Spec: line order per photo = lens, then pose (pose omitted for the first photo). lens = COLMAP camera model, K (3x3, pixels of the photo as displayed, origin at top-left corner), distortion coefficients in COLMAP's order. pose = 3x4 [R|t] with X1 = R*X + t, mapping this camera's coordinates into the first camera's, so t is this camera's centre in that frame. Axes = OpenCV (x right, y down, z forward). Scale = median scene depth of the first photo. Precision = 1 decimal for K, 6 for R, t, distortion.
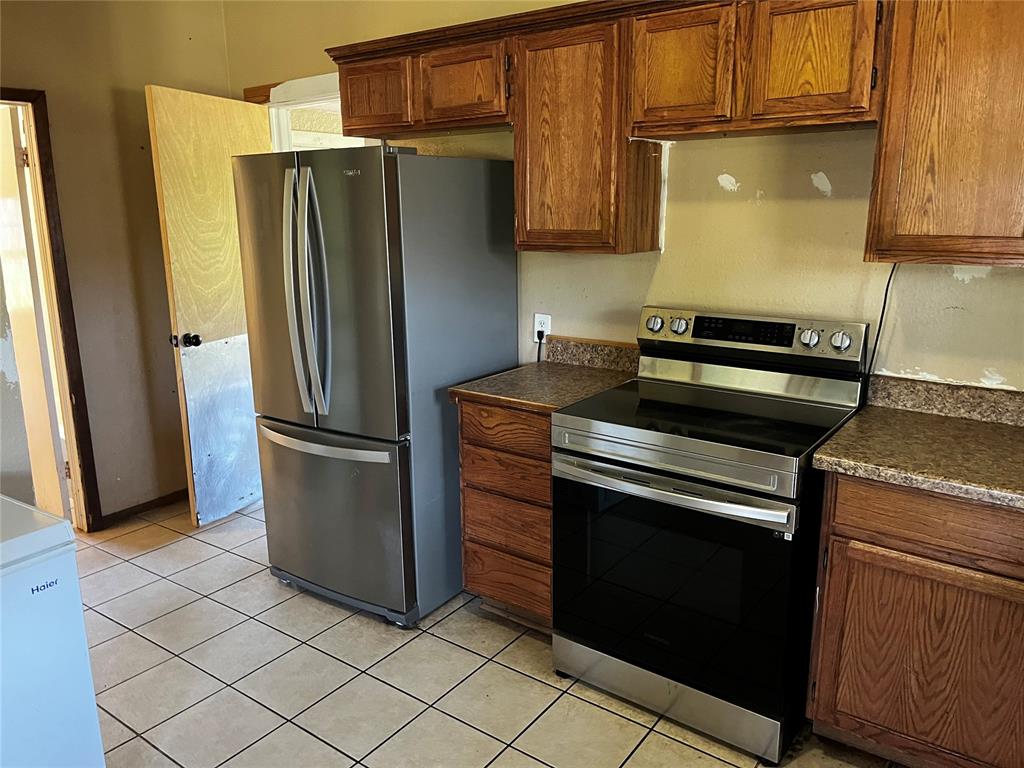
lens RADIAL K [[782.5, 0, 507.7], [0, 782.5, 383.2], [0, 0, 1]] dist [0.078413, -0.086637]
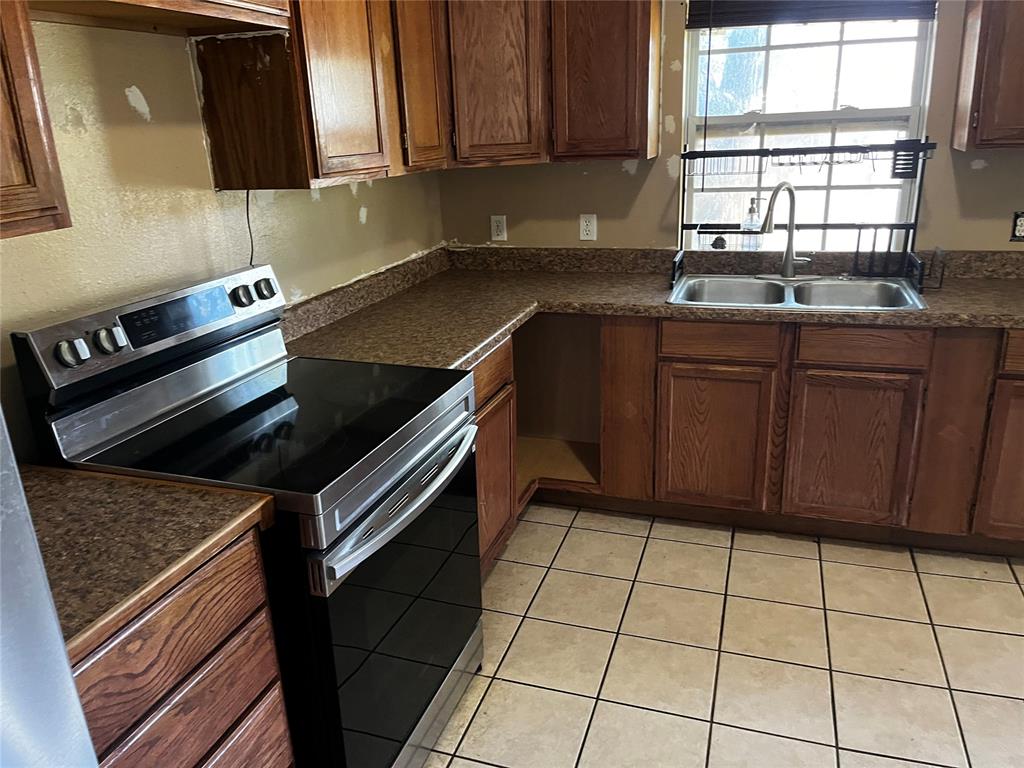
lens RADIAL K [[782.5, 0, 507.7], [0, 782.5, 383.2], [0, 0, 1]] dist [0.078413, -0.086637]
pose [[-0.313682, -0.277175, 0.908173, -0.430331], [0.254478, 0.896917, 0.361636, -0.184170], [-0.914792, 0.344548, -0.210812, 0.868438]]
